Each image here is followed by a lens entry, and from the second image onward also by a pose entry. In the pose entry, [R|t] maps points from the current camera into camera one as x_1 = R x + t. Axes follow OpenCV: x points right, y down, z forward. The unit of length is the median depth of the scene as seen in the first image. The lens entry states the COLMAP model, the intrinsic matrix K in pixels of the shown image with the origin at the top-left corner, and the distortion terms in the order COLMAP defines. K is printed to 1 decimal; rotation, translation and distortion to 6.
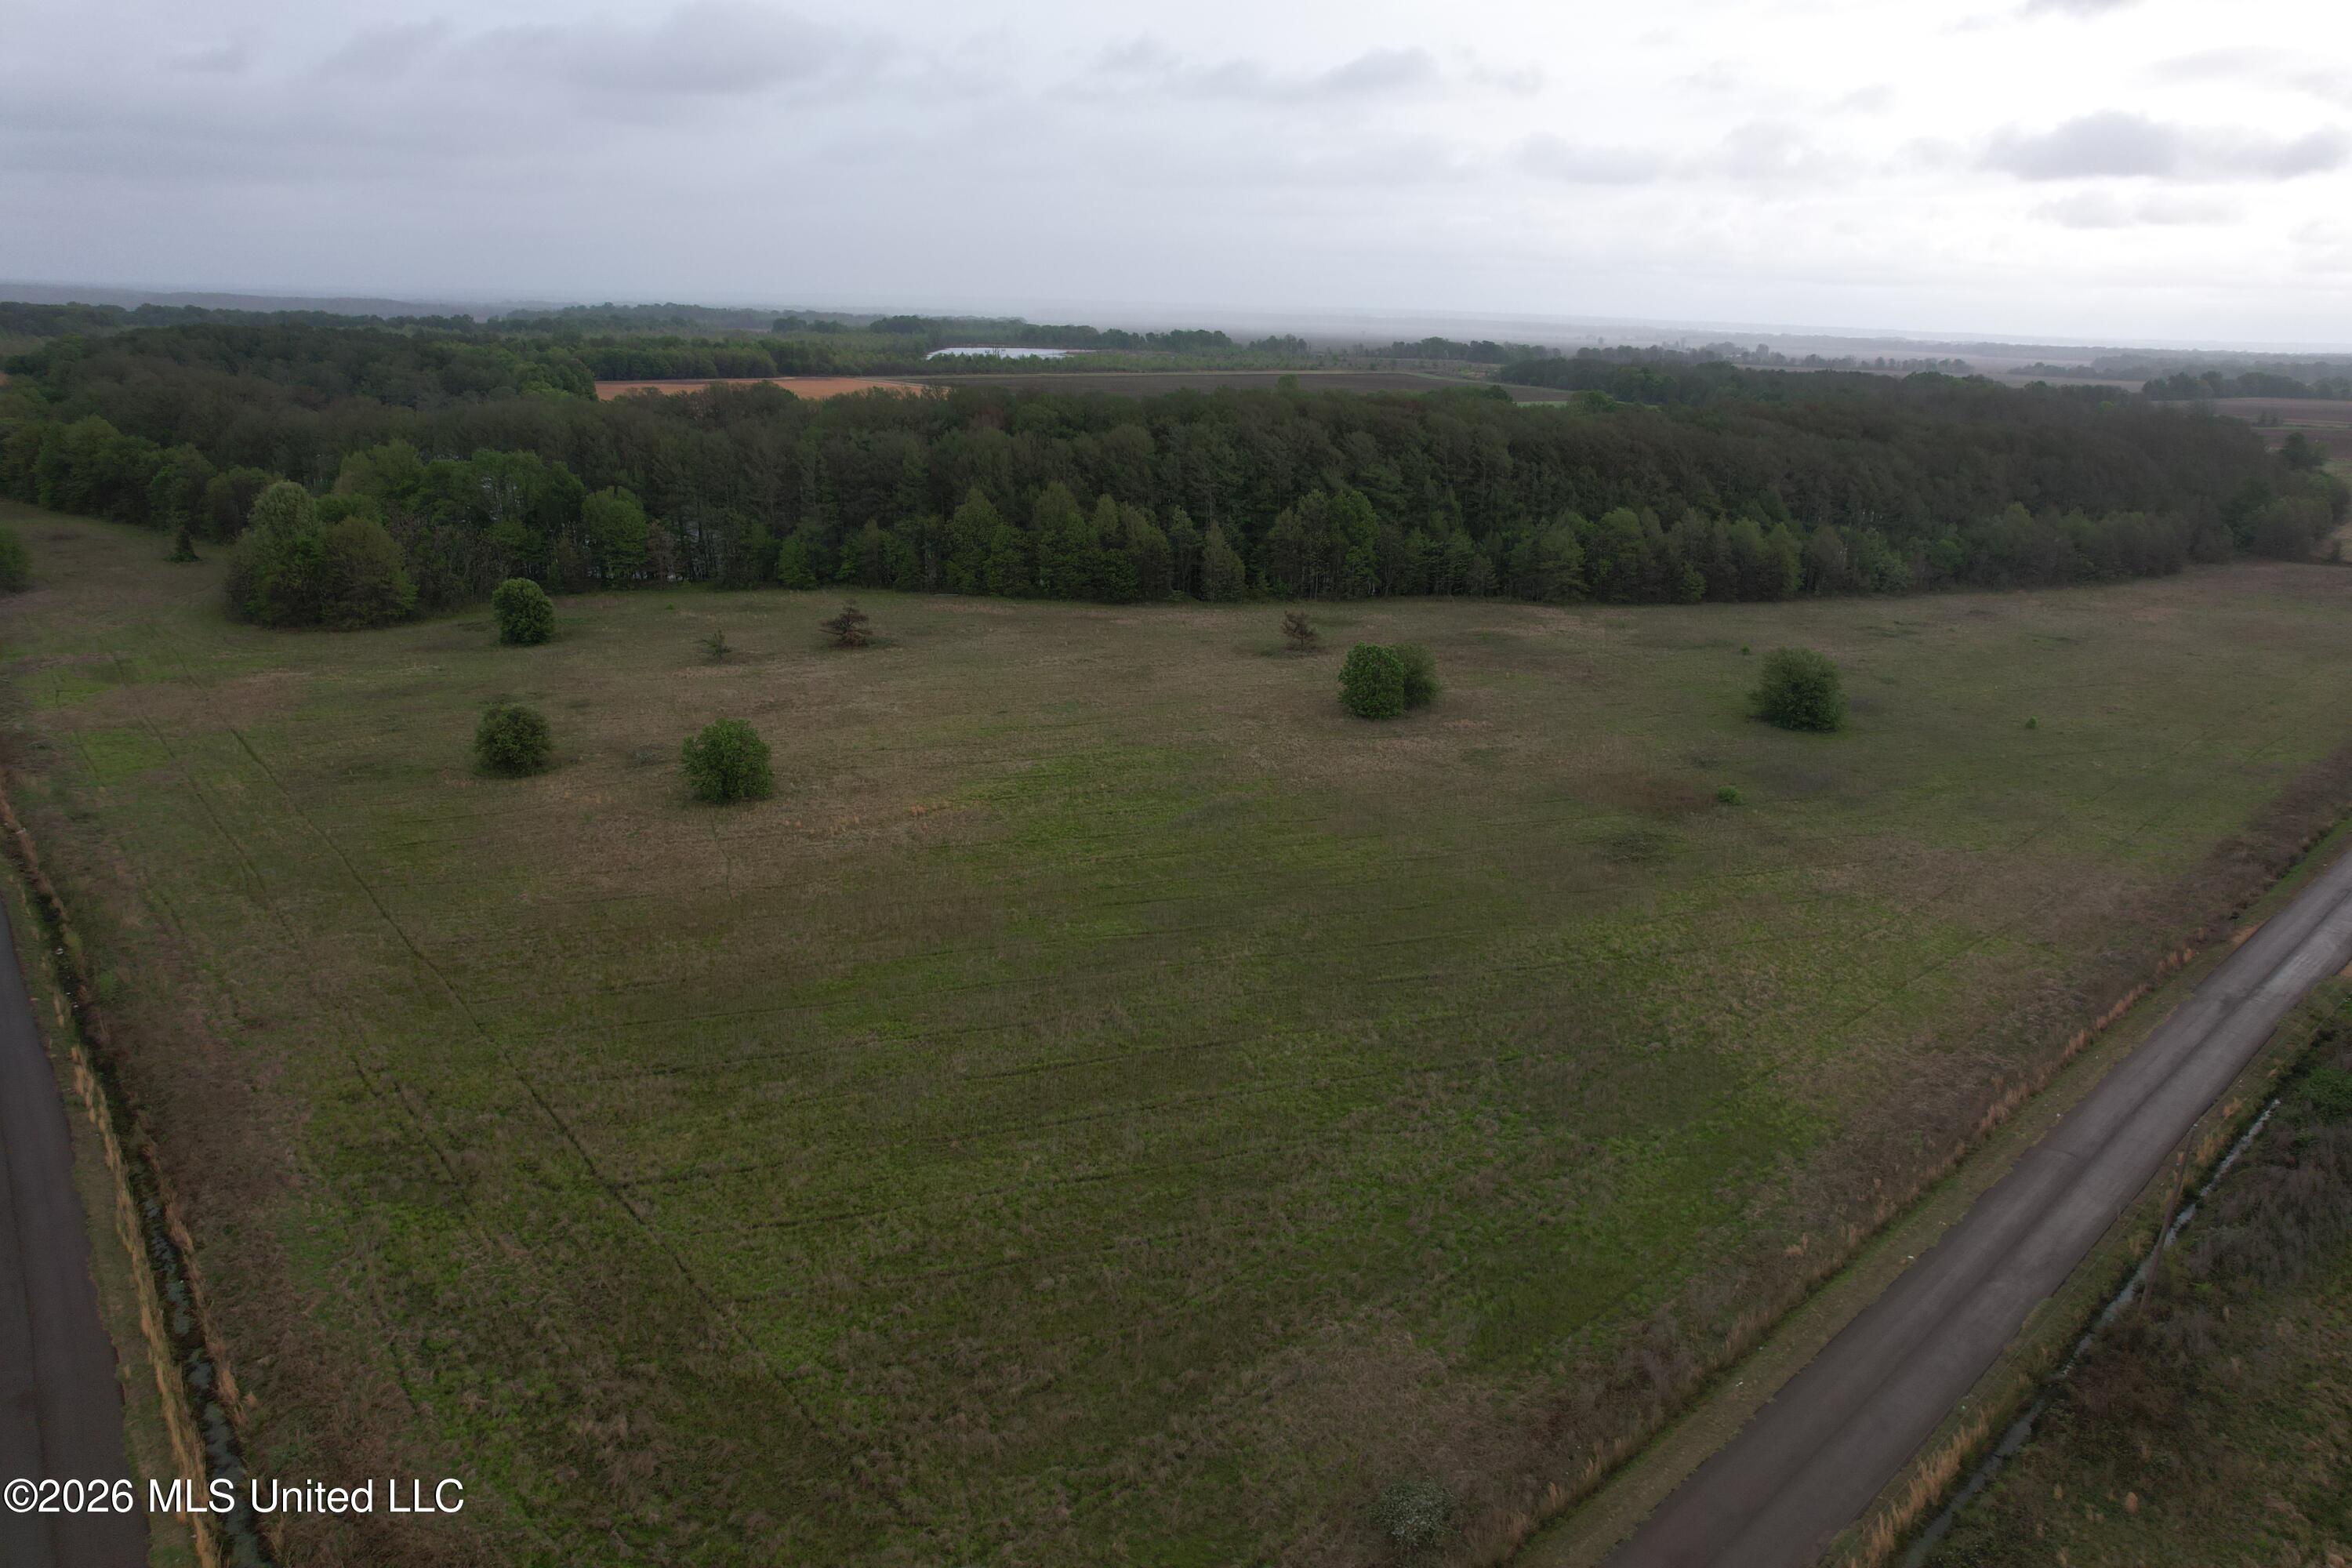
lens RADIAL K [[1513.3, 0, 1166.0], [0, 1513.3, 784.5], [0, 0, 1]] dist [-0.079622, 0.073614]
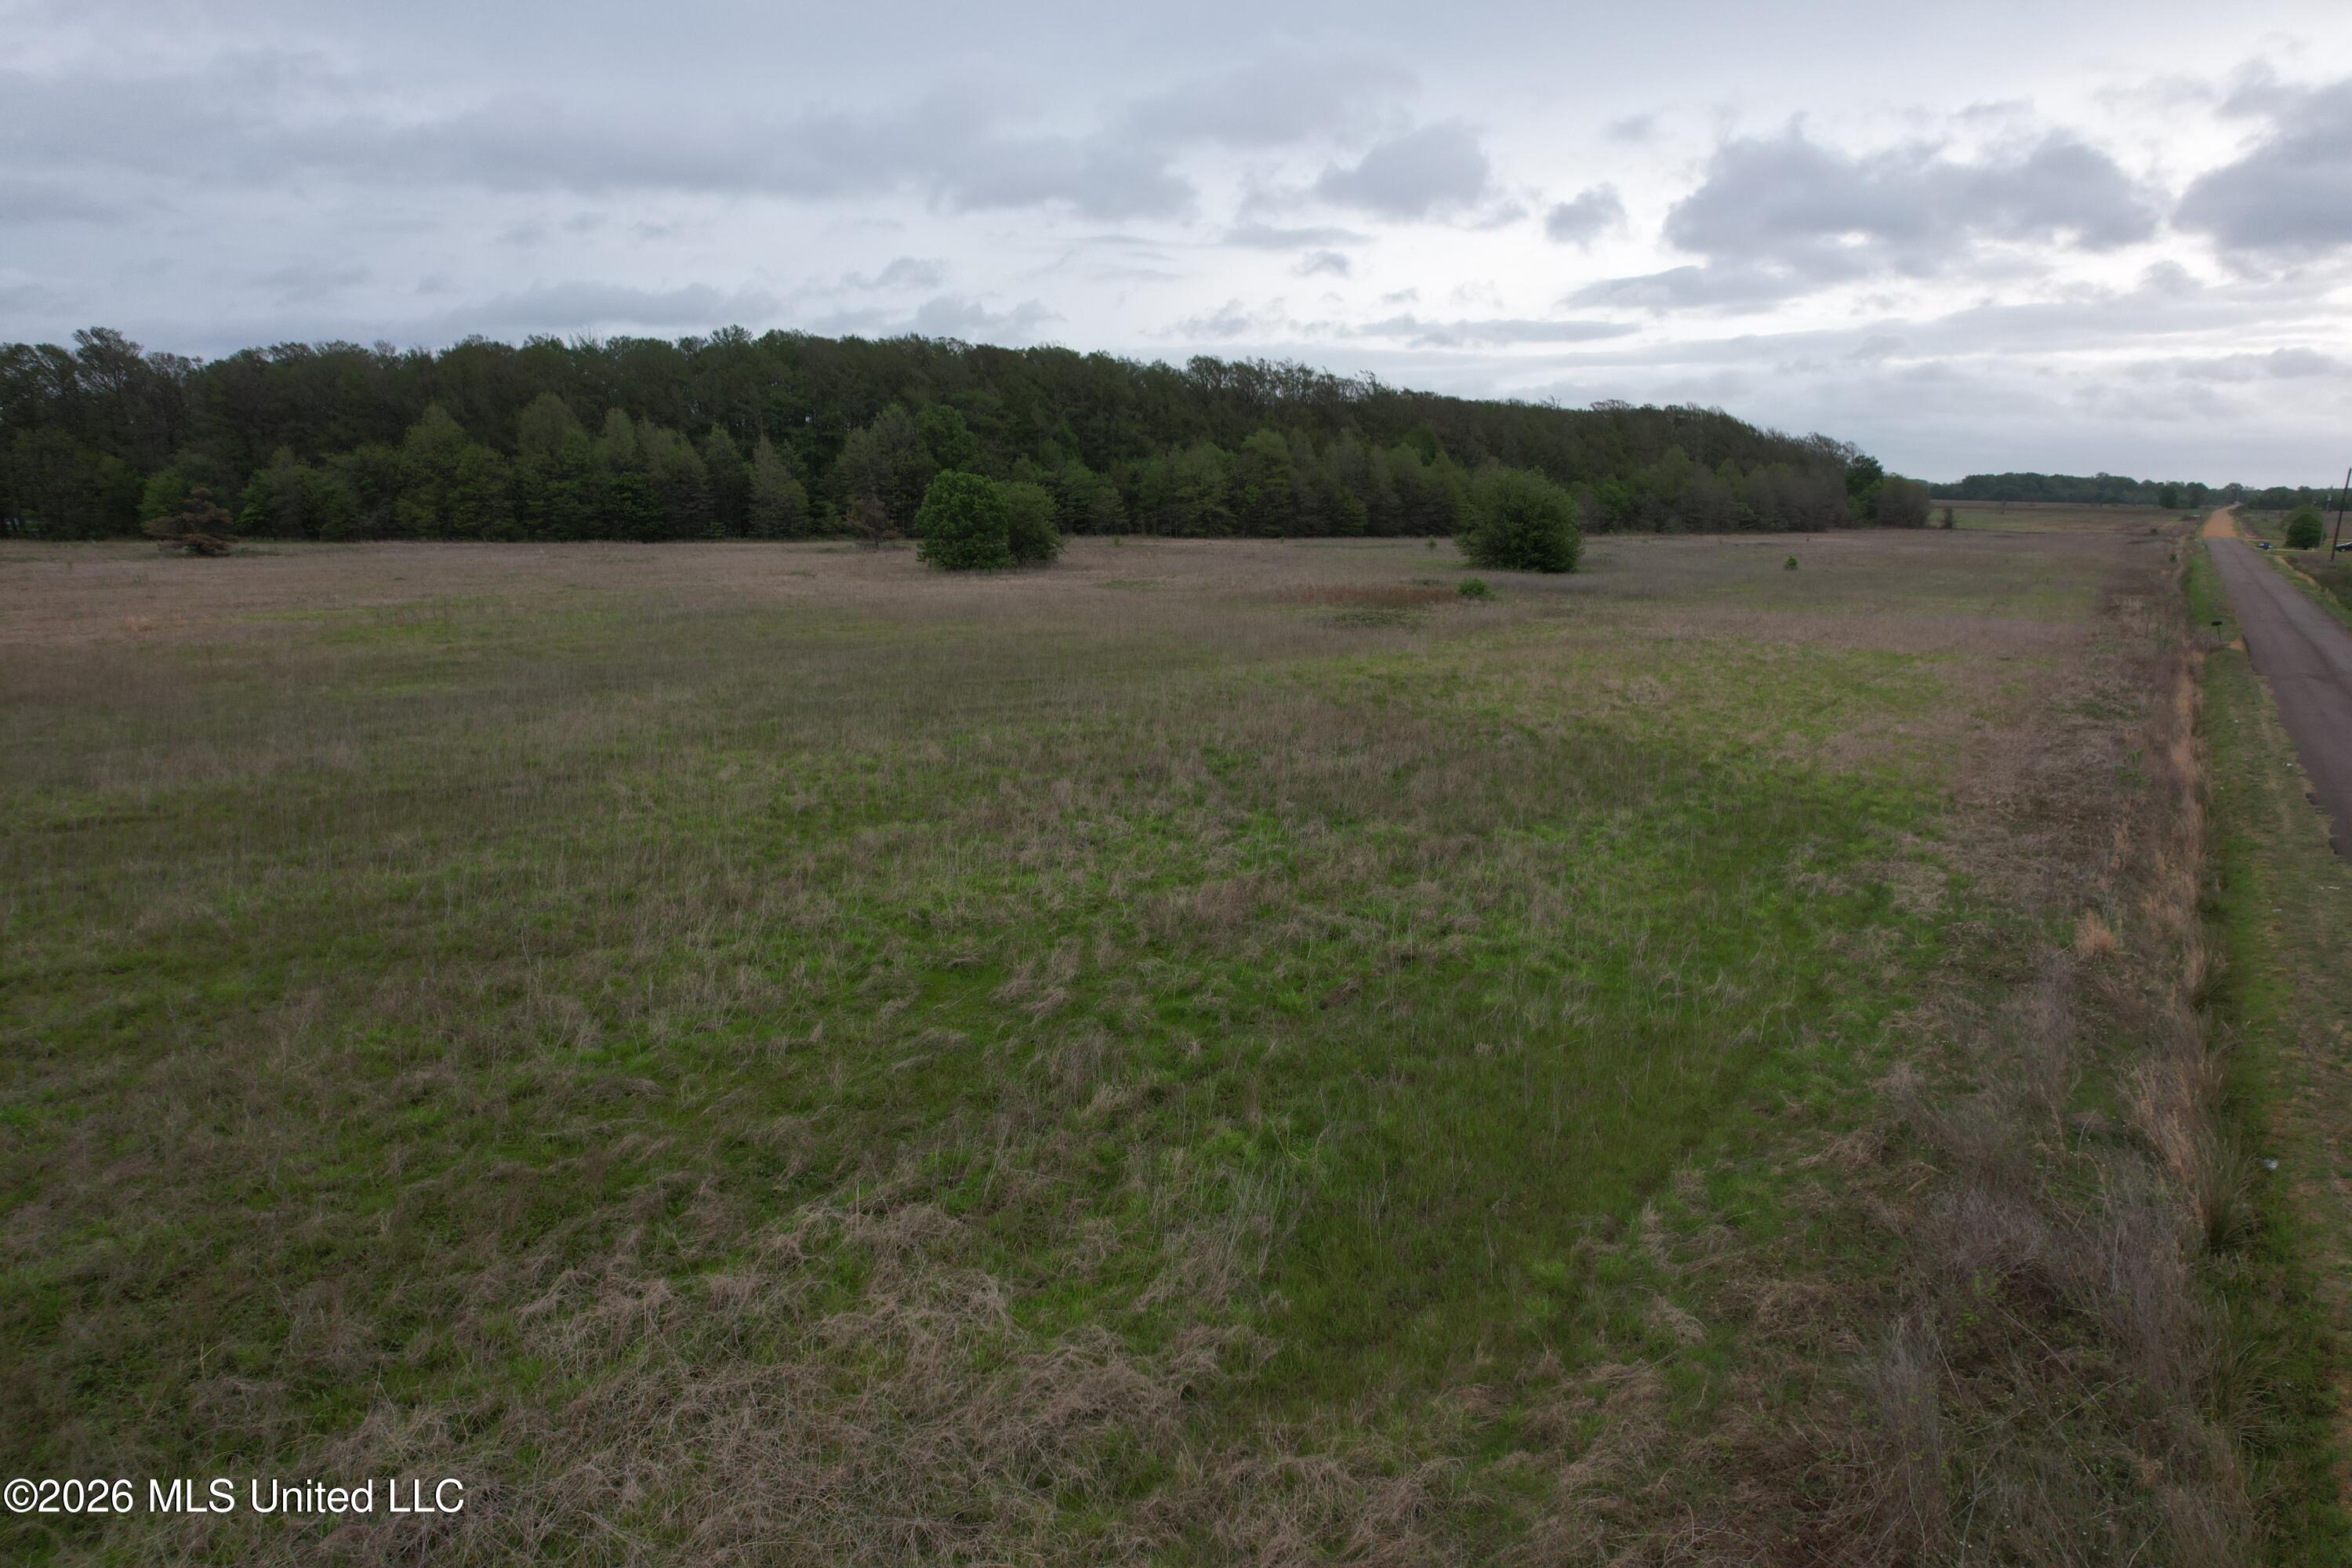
lens RADIAL K [[1513.3, 0, 1179.8], [0, 1513.3, 787.1], [0, 0, 1]] dist [-0.079622, 0.073614]
pose [[0.968008, -0.060567, 0.243498, 0.041089], [0.085068, 0.992175, -0.091389, 0.093212], [-0.236058, 0.109179, 0.965586, 0.226906]]
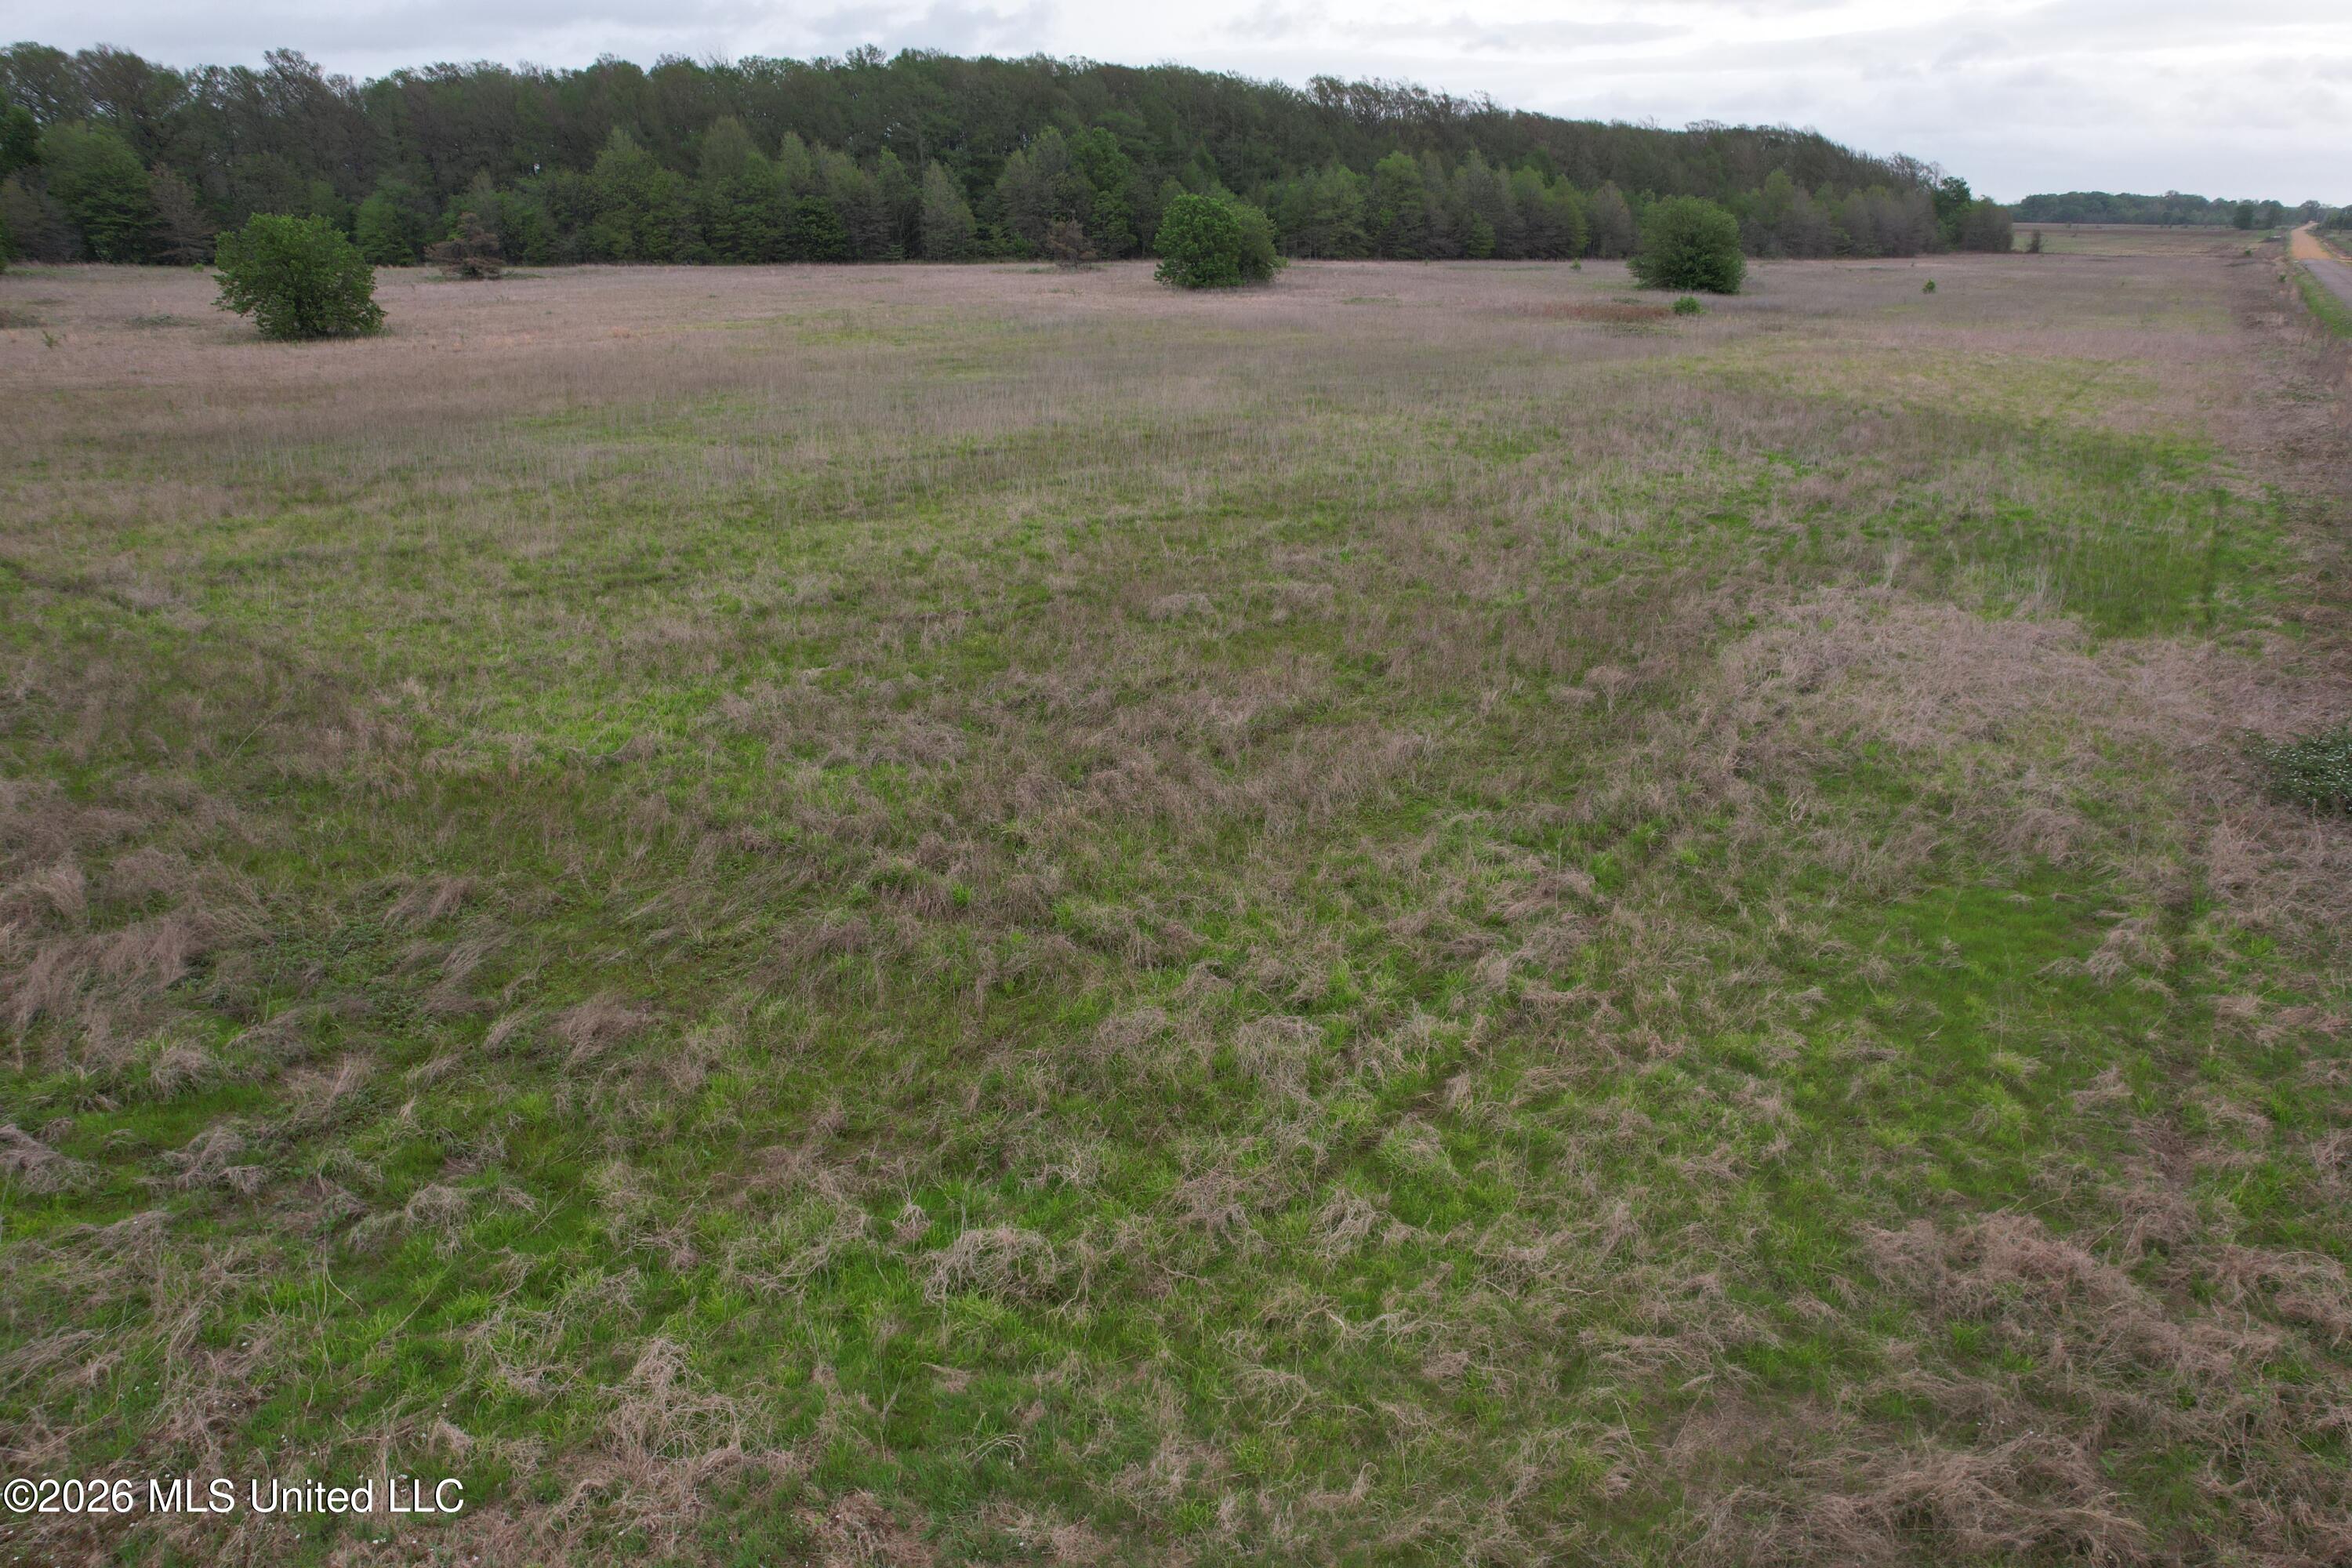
lens RADIAL K [[1513.3, 0, 1175.4], [0, 1513.3, 791.3], [0, 0, 1]] dist [-0.079622, 0.073614]
pose [[0.969313, -0.101975, 0.223684, -0.056027], [0.085475, 0.992938, 0.082272, 0.107485], [-0.230494, -0.060628, 0.971183, 0.173373]]
